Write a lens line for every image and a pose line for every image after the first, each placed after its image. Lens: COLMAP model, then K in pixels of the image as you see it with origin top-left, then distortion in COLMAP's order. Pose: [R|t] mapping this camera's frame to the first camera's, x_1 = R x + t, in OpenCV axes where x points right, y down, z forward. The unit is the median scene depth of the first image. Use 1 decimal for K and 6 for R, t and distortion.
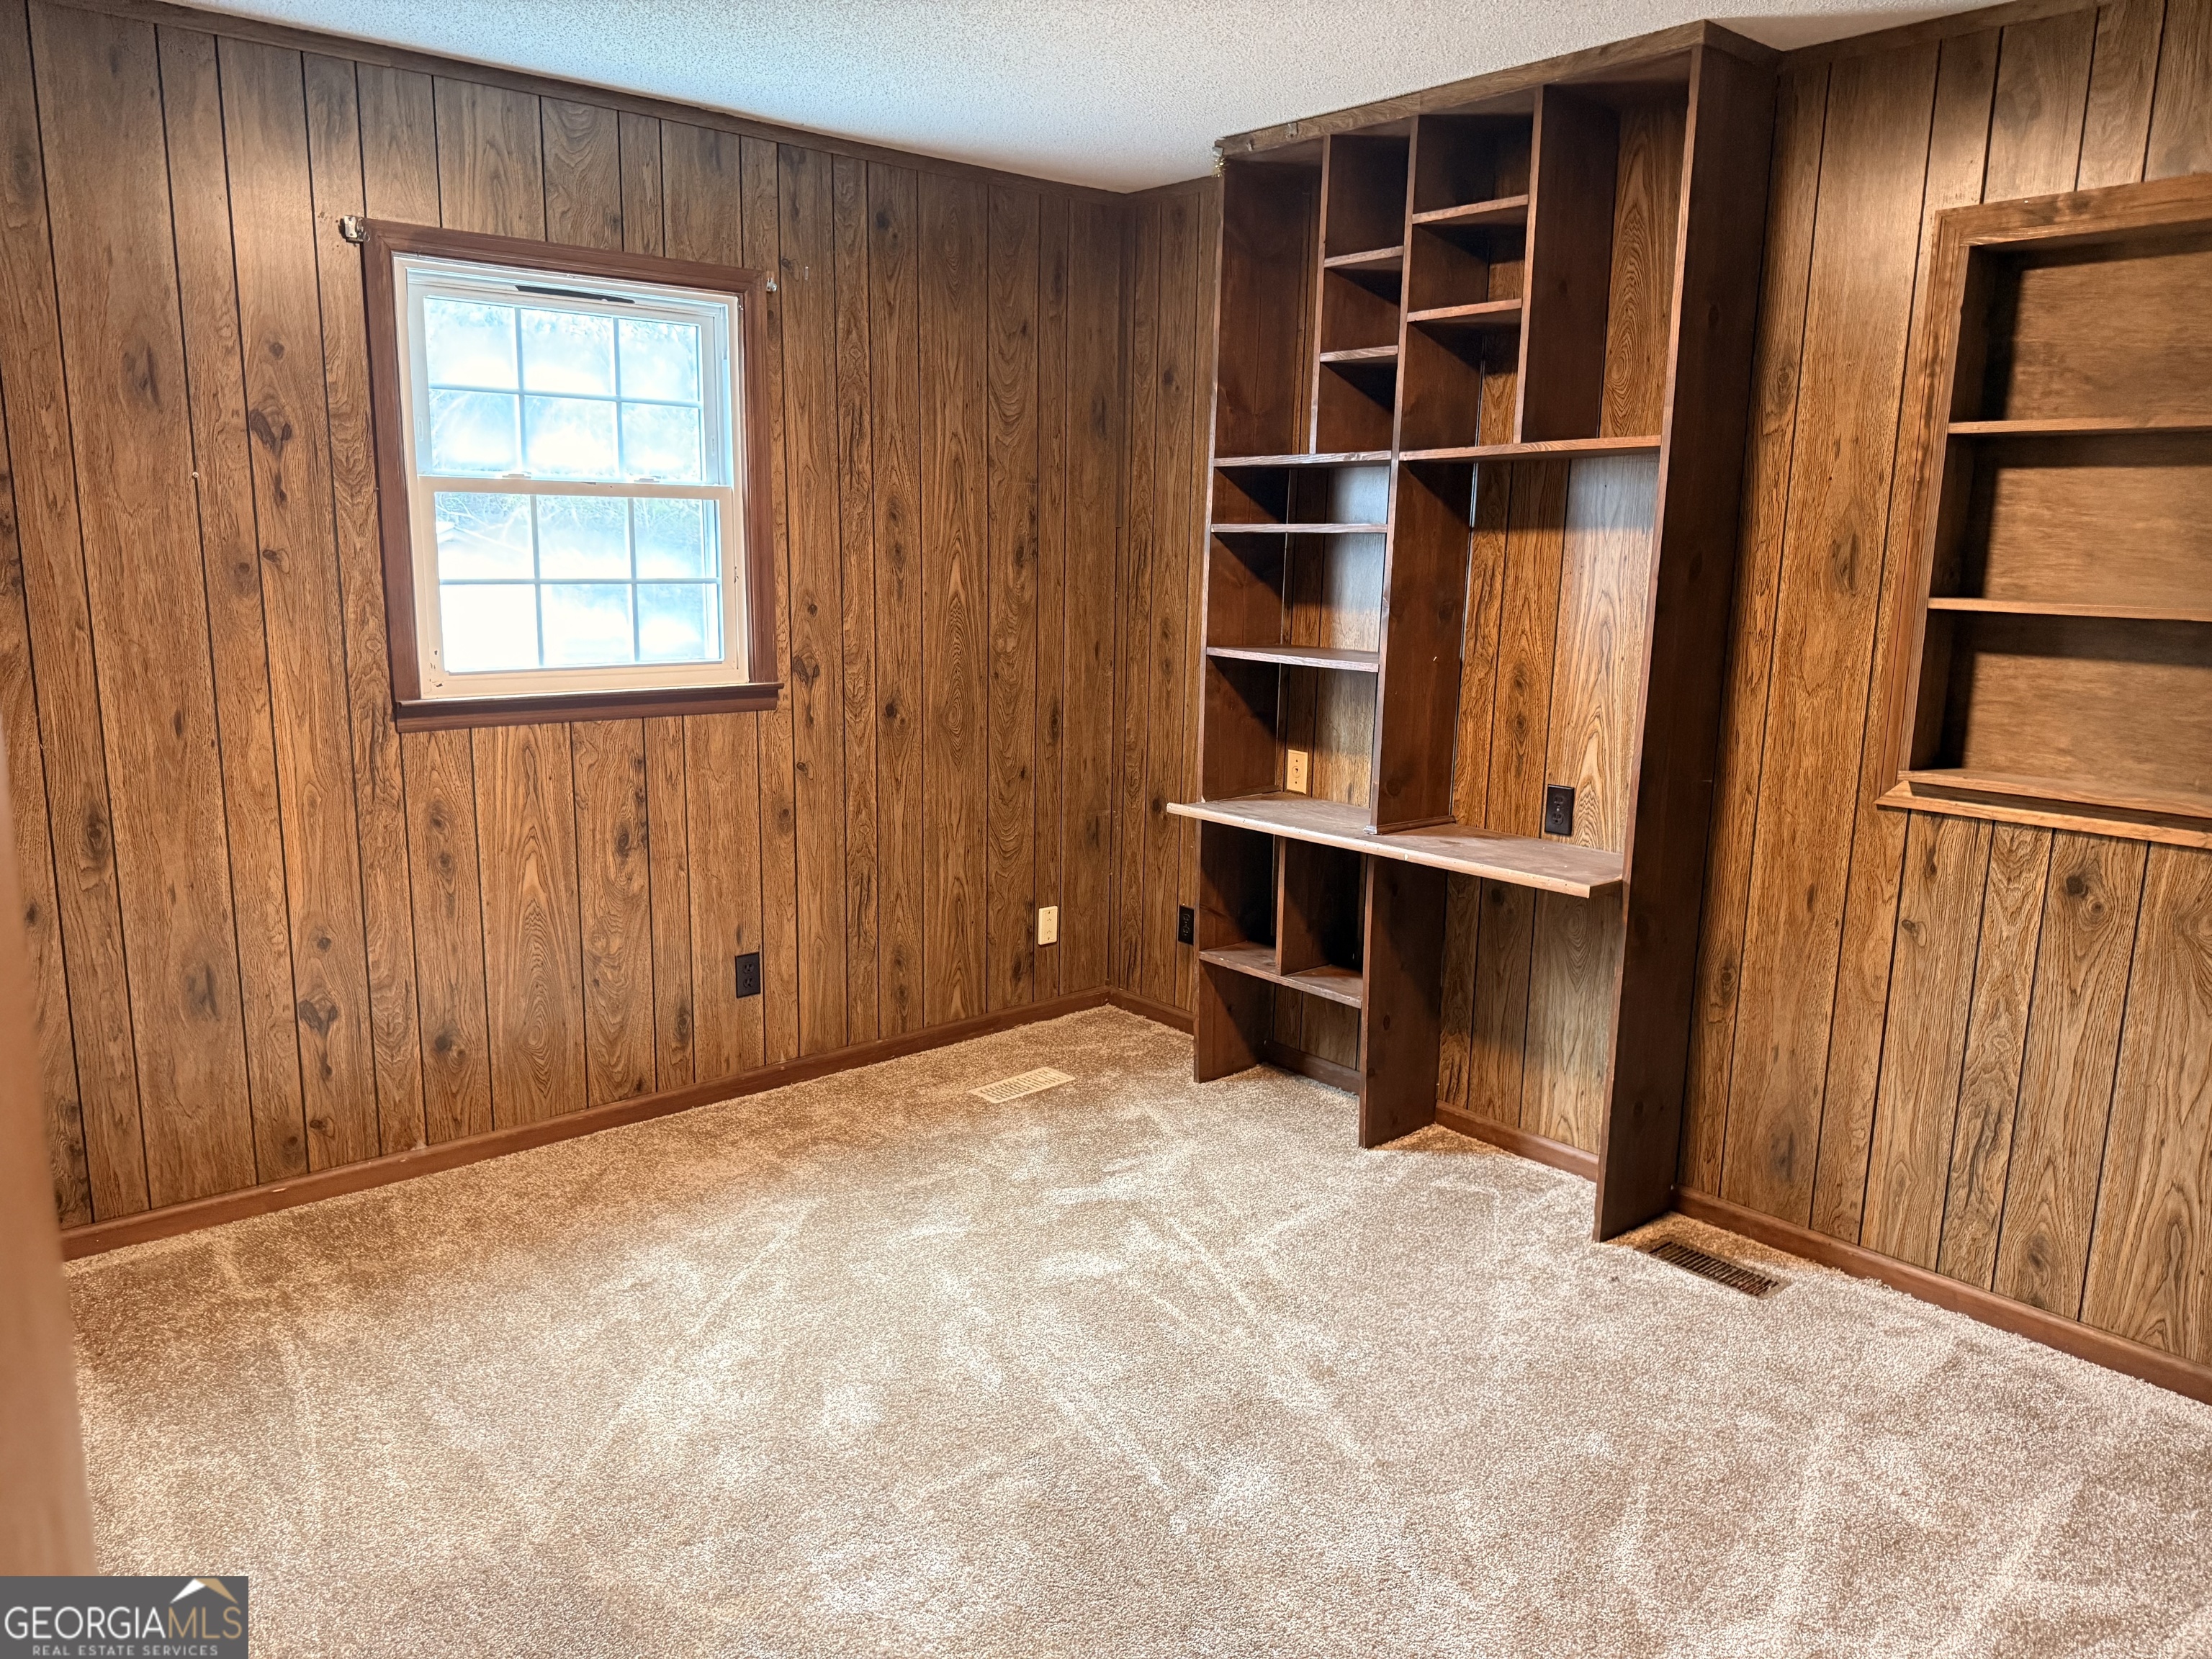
lens RADIAL K [[1560.4, 0, 1094.6], [0, 1560.4, 829.6], [0, 0, 1]] dist [0.078495, -0.112795]
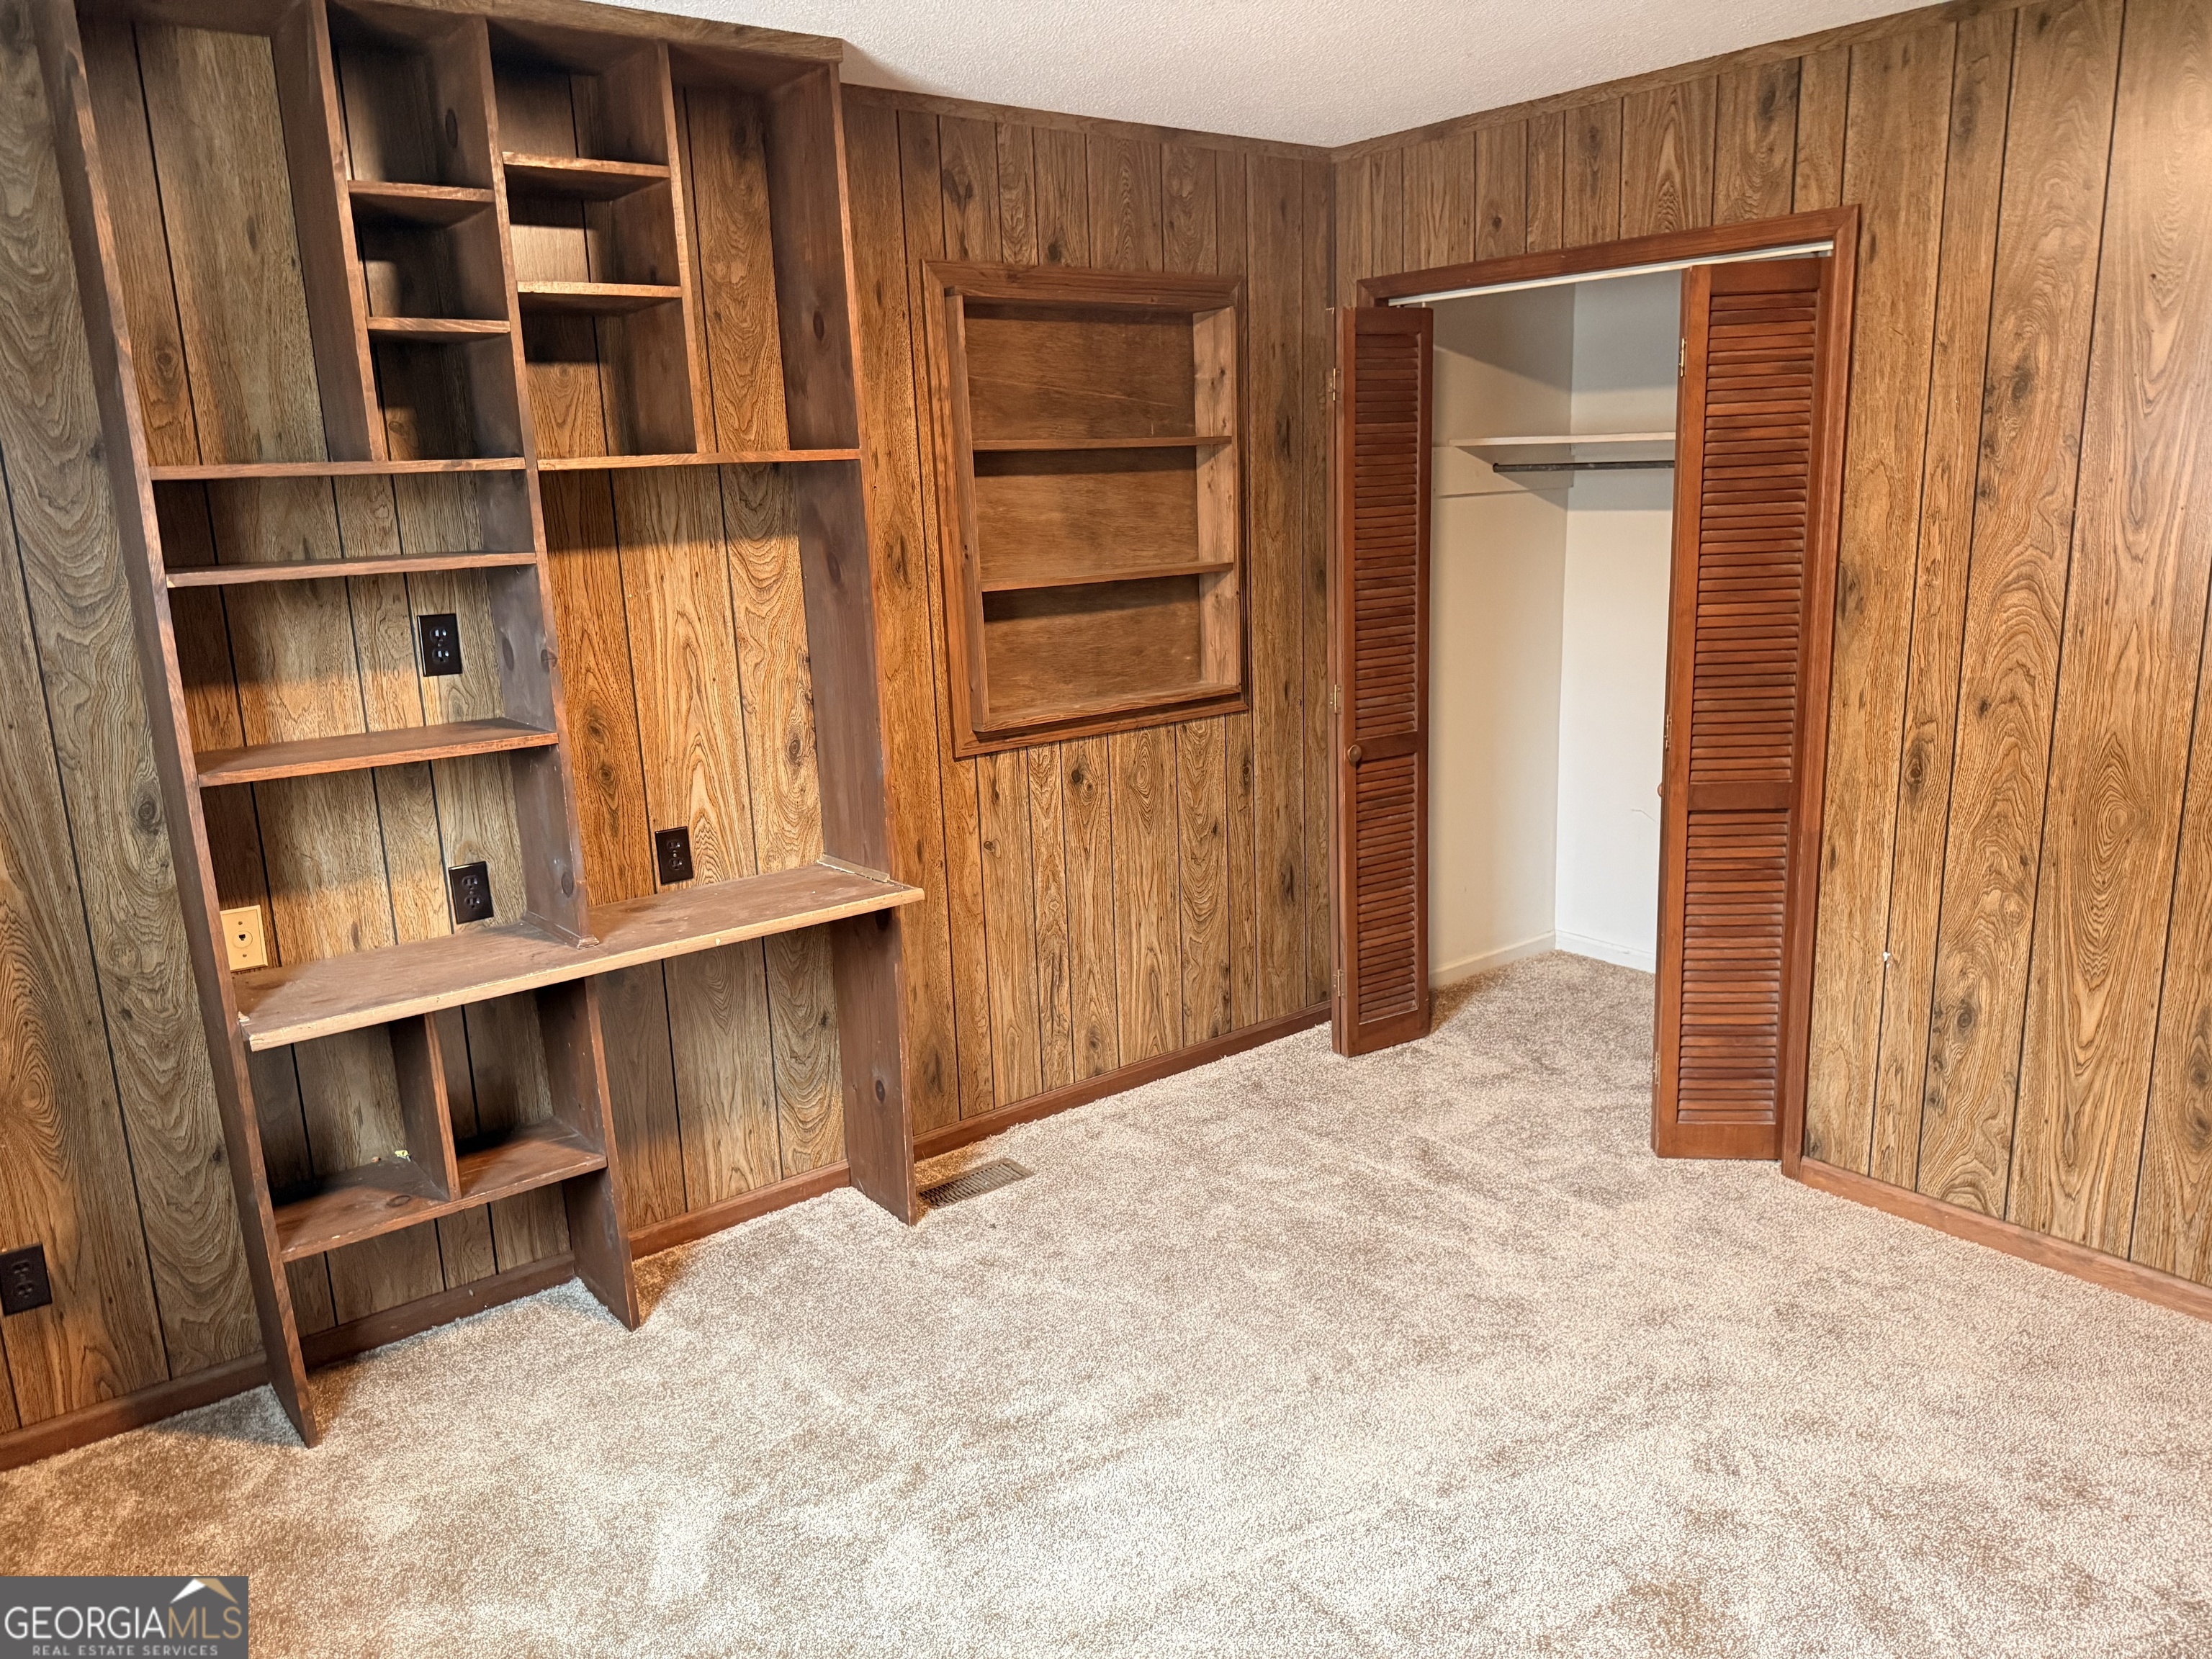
lens RADIAL K [[1560.4, 0, 1094.7], [0, 1560.4, 832.1], [0, 0, 1]] dist [0.078495, -0.112795]
pose [[0.040889, -0.234889, 0.971162, -0.651421], [0.223861, 0.949419, 0.220205, -0.194267], [-0.973763, 0.208402, 0.091403, 0.773247]]
